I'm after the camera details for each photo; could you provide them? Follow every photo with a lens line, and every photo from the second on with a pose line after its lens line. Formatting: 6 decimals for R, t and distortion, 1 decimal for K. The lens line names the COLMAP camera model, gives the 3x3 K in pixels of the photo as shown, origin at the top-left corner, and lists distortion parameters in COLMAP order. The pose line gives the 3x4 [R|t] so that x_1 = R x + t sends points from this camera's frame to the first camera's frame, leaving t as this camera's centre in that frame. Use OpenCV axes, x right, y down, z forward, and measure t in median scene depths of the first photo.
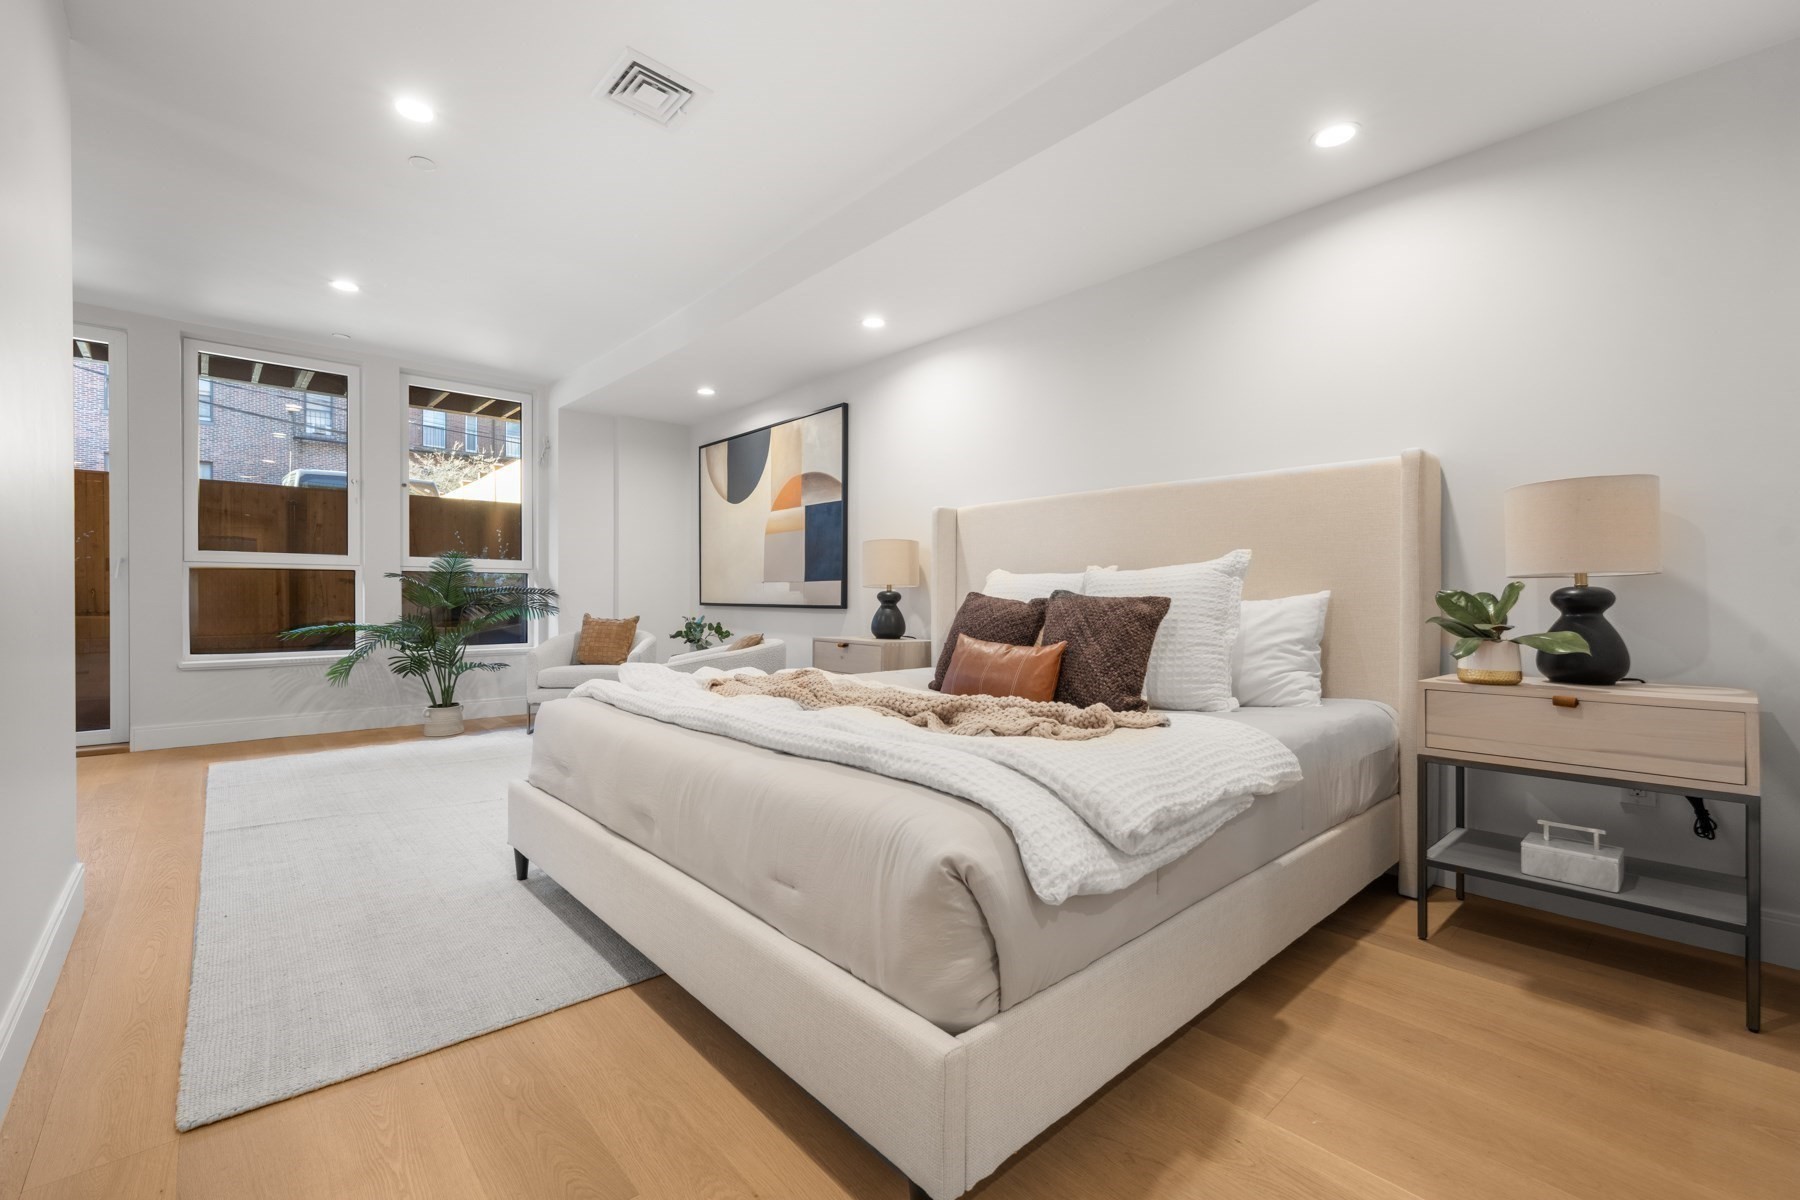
lens RADIAL K [[766.0, 0, 894.7], [0, 766.0, 600.0], [0, 0, 1]] dist [-0.002559, -0.000427]
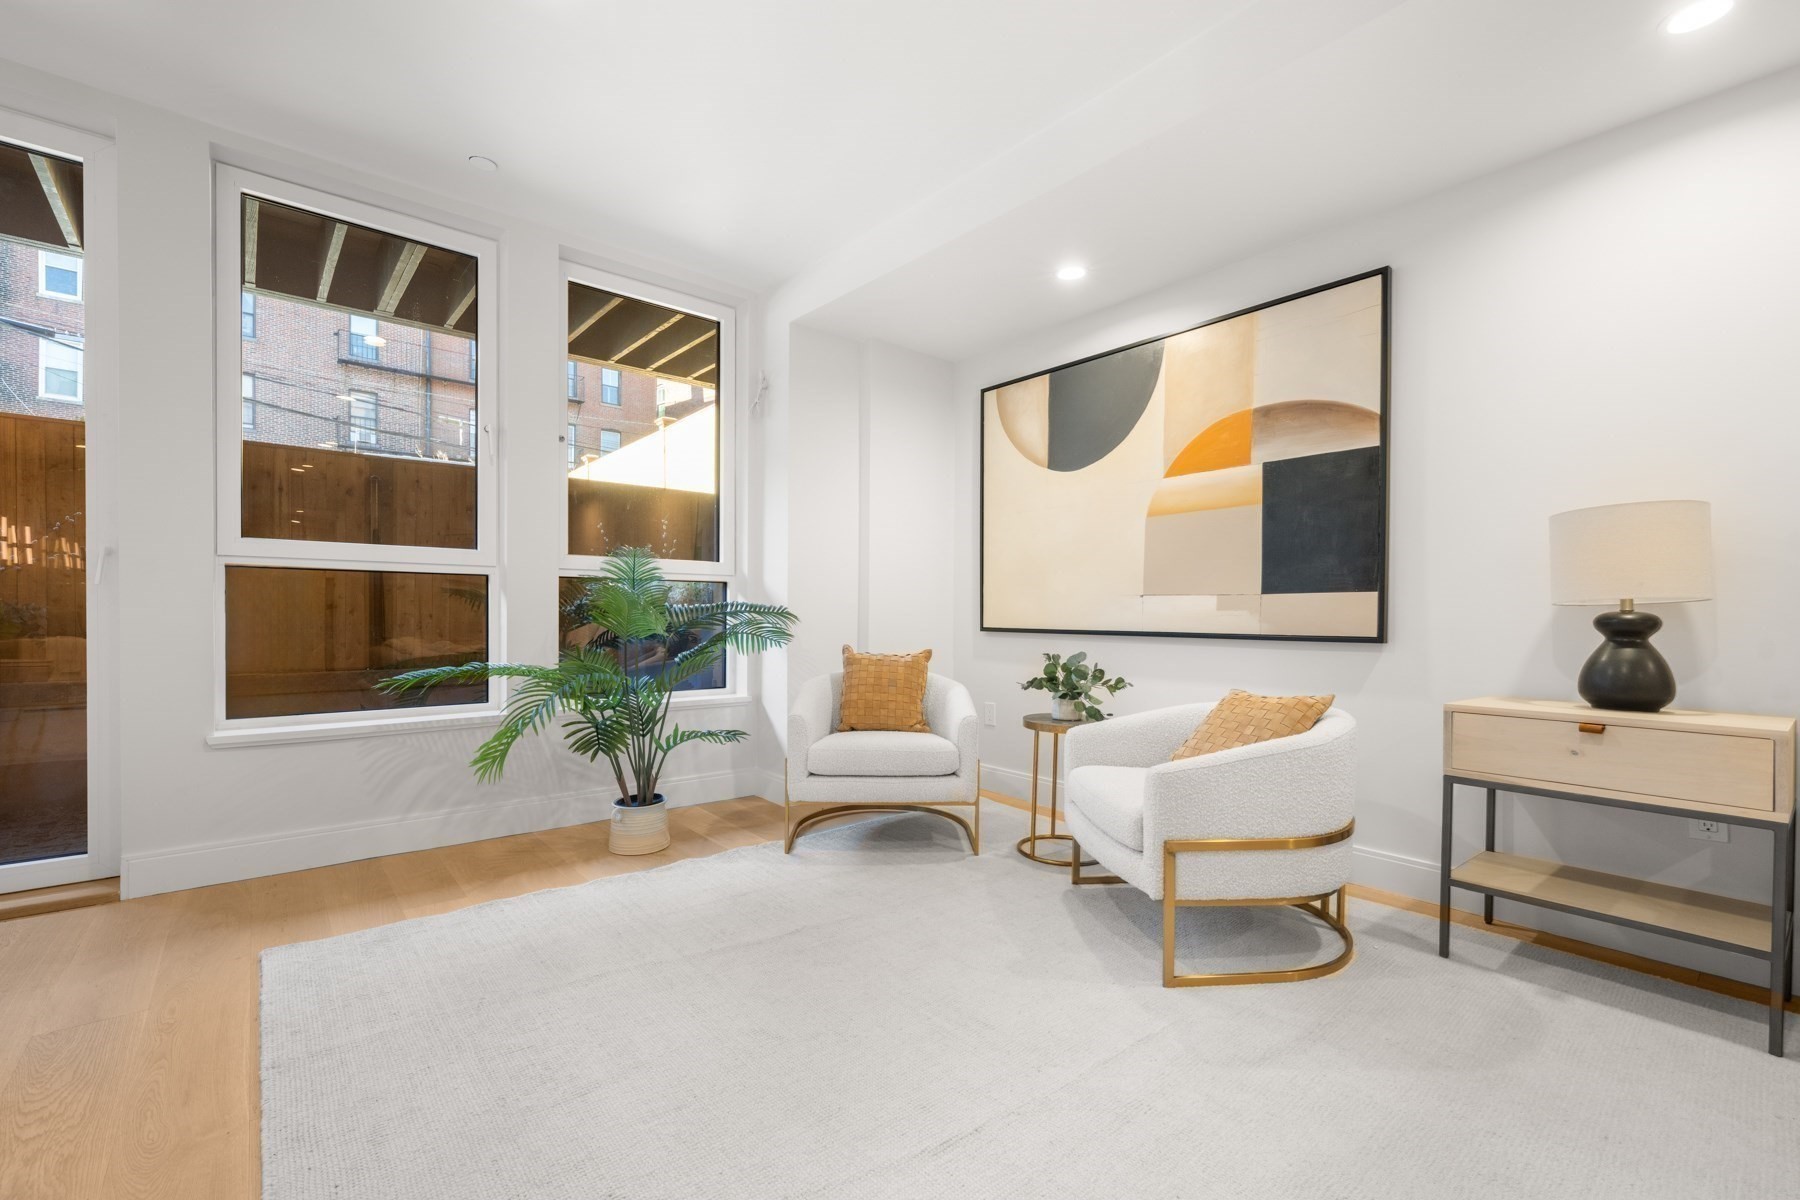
lens RADIAL K [[776.0, 0, 898.7], [0, 776.0, 622.2], [0, 0, 1]] dist [-0.002285, -0.000414]
pose [[0.999410, 0.003265, -0.034180, -0.357263], [-0.003142, 0.999988, 0.003667, -0.004000], [0.034191, -0.003558, 0.999409, 0.391165]]
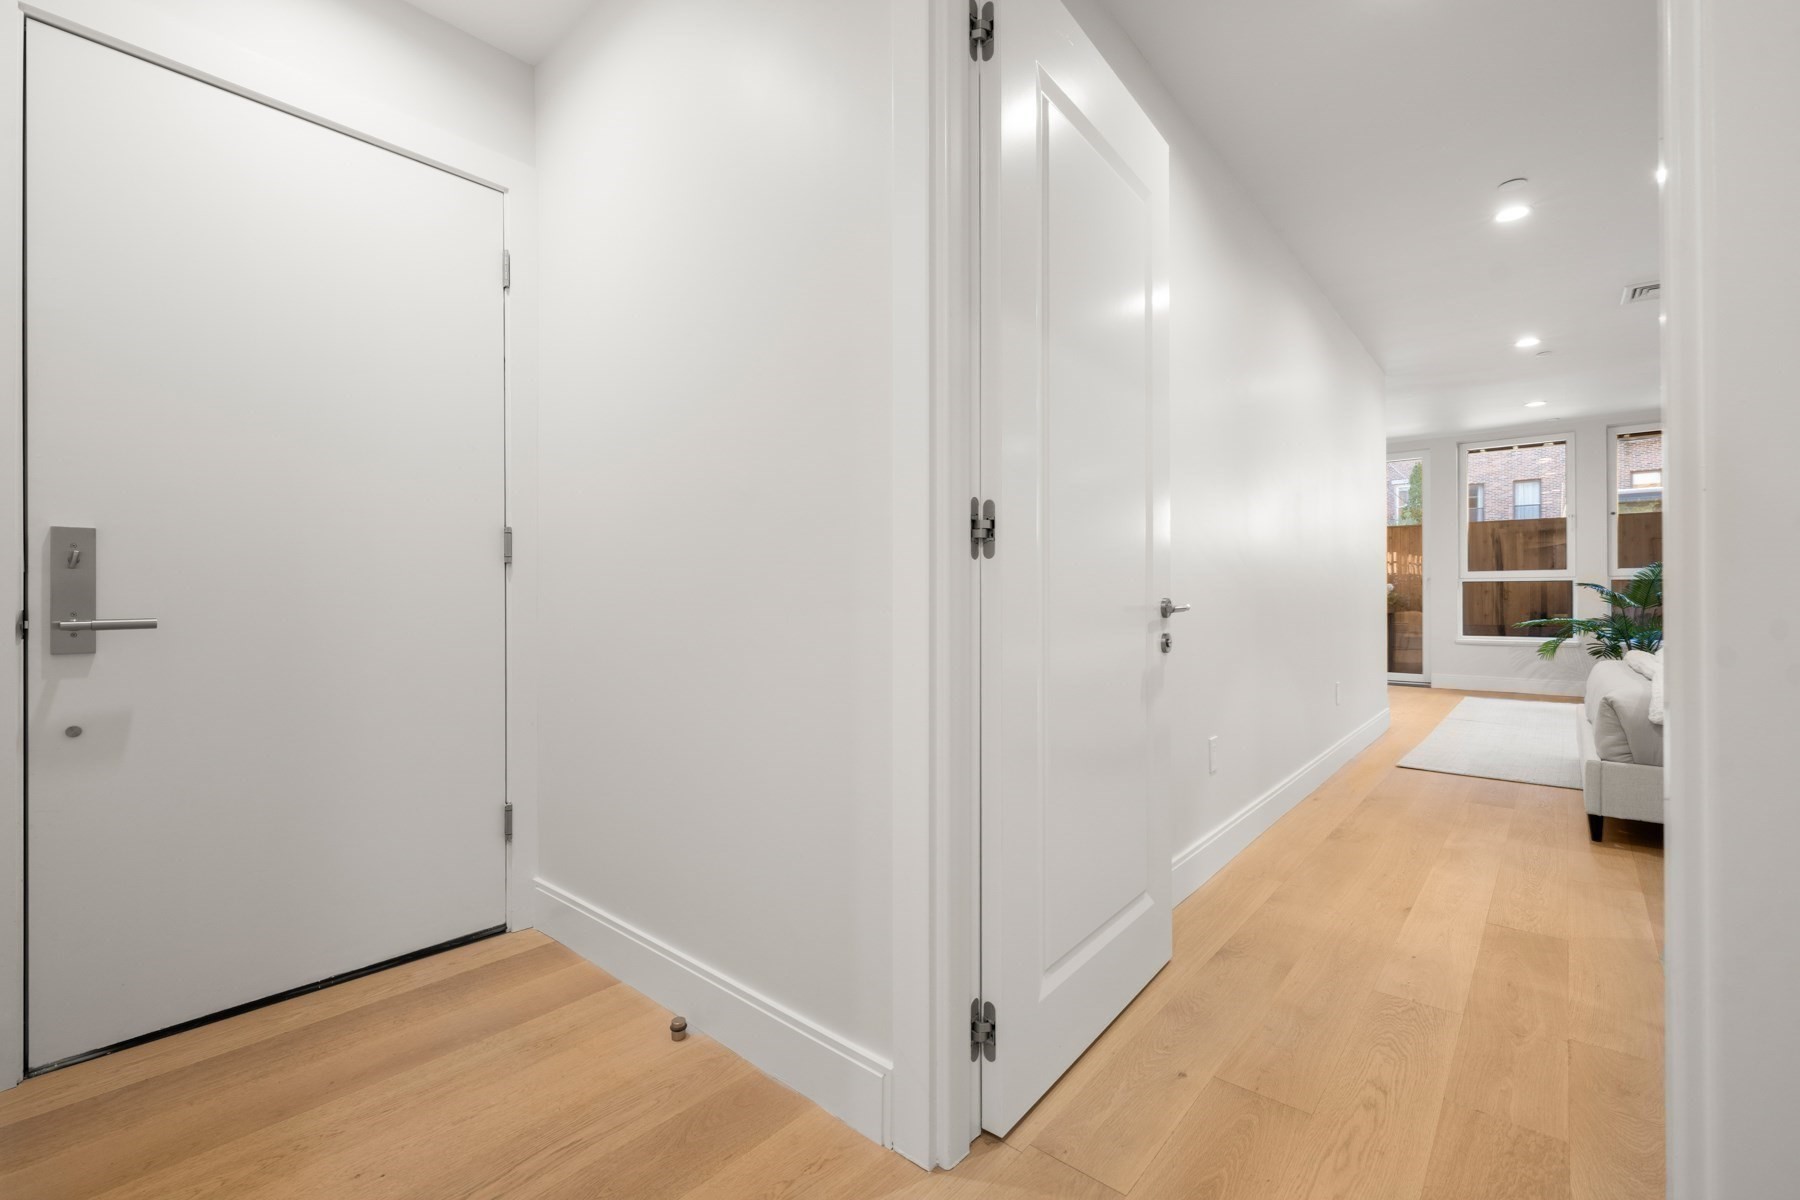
lens RADIAL K [[766.0, 0, 894.7], [0, 766.0, 600.0], [0, 0, 1]] dist [-0.002559, -0.000427]
pose [[0.123186, -0.001083, -0.992383, 0.512399], [-0.001787, 0.999998, -0.001313, -0.000072], [0.992382, 0.001935, 0.123184, -0.382150]]
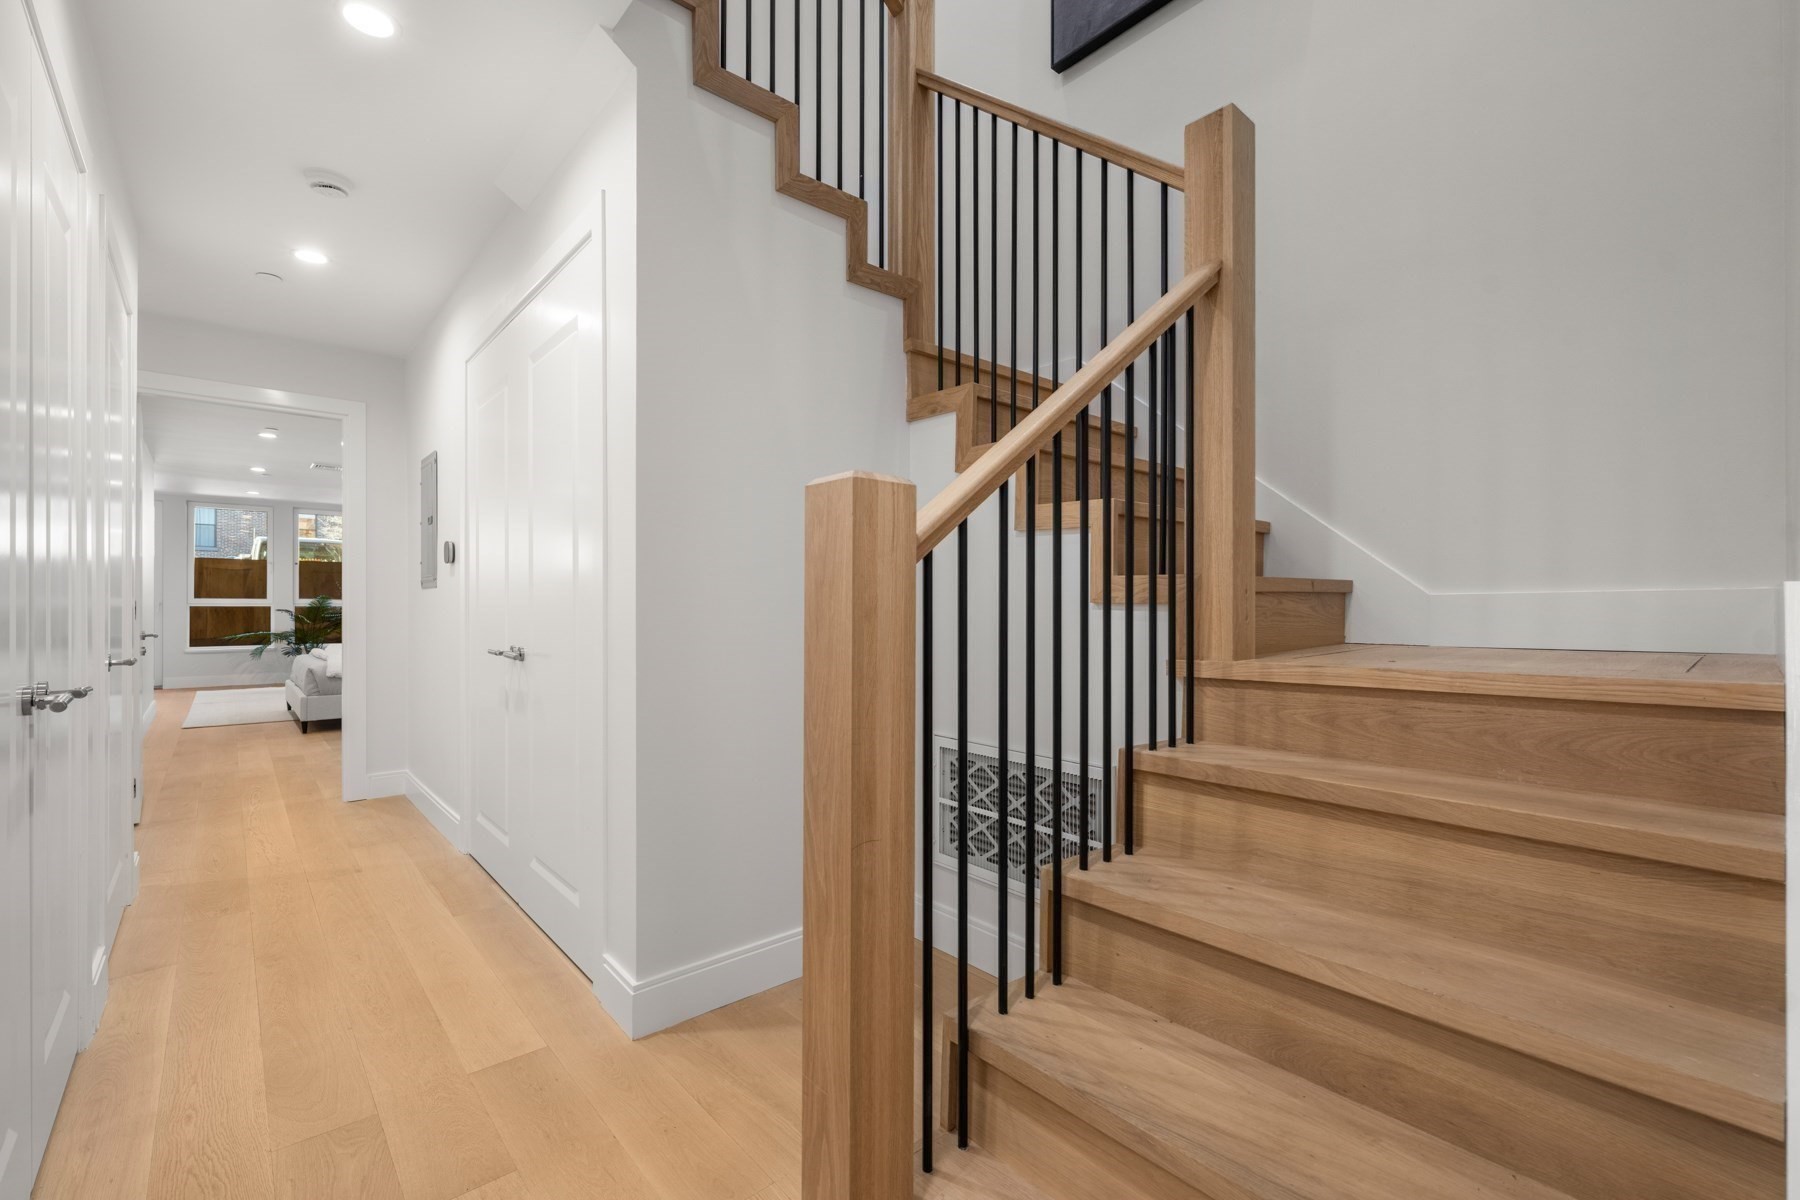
lens RADIAL K [[766.0, 0, 894.7], [0, 766.0, 600.0], [0, 0, 1]] dist [-0.002559, -0.000427]
pose [[0.999964, -0.002347, -0.008162, 0.990141], [0.002225, 0.999887, -0.014869, -0.021786], [0.008196, 0.014851, 0.999856, -1.042045]]
